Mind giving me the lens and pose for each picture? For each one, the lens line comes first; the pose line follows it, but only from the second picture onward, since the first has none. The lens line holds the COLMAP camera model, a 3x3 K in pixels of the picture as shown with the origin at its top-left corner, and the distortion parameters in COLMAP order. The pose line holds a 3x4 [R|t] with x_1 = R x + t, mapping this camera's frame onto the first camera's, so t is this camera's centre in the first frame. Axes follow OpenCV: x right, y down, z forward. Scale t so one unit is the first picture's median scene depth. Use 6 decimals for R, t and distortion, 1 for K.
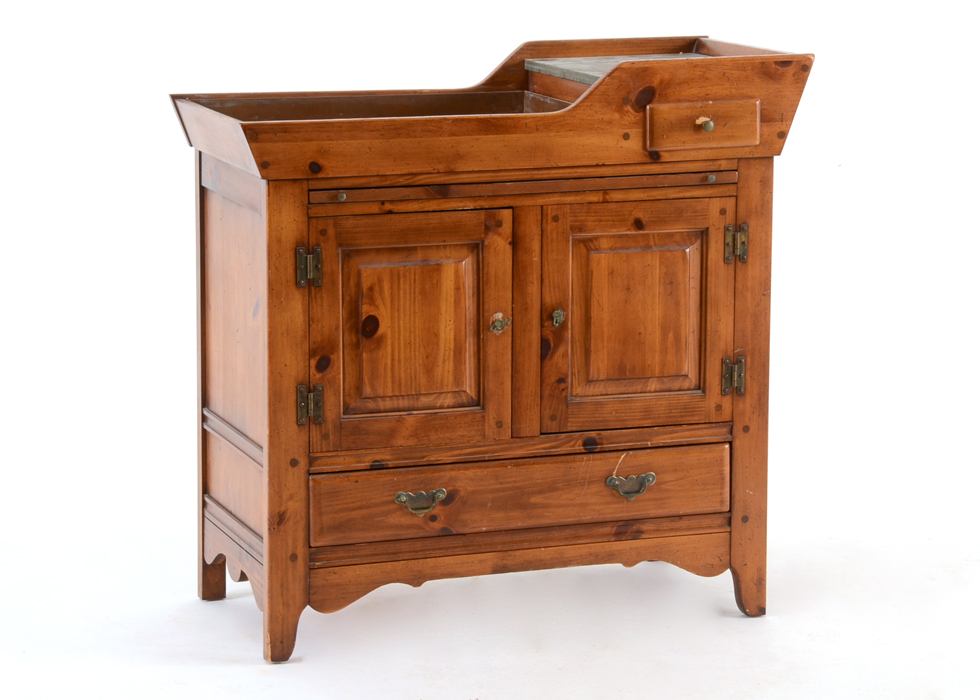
lens RADIAL K [[3275.7, 0, 530.8], [0, 3275.7, 351.7], [0, 0, 1]] dist [0.724674, -0.389177]
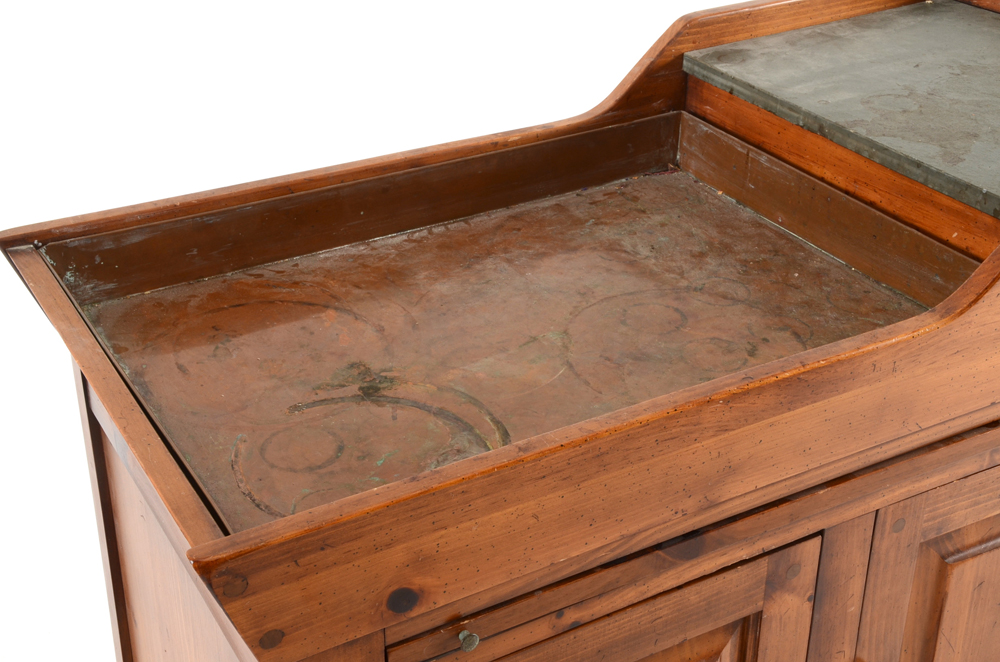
lens RADIAL K [[1411.2, 0, 500.0], [0, 1411.2, 331.0], [0, 0, 1]] dist [0.139547, 0.101363]
pose [[0.986589, -0.080758, 0.141845, -0.072478], [0.028792, 0.941502, 0.335775, -0.133462], [-0.160664, -0.327188, 0.931201, 0.830271]]
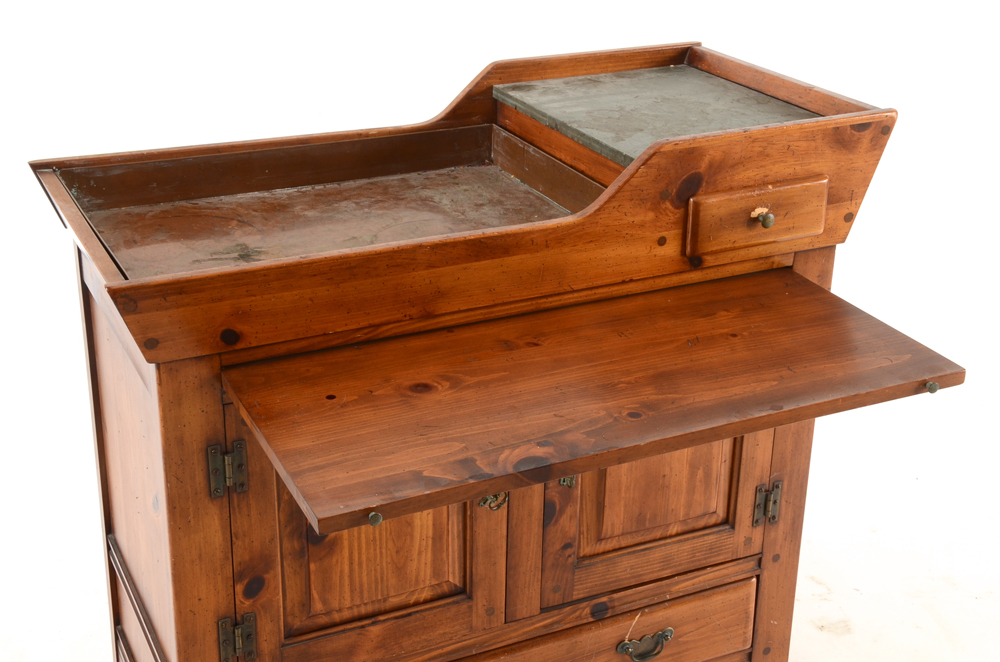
lens RADIAL K [[1407.6, 0, 500.0], [0, 1407.6, 331.0], [0, 0, 1]] dist [0.138346, 0.110935]
pose [[0.995376, -0.026024, 0.092460, -0.036347], [0.003405, 0.971552, 0.236800, -0.120435], [-0.095992, -0.235391, 0.967149, 0.694480]]
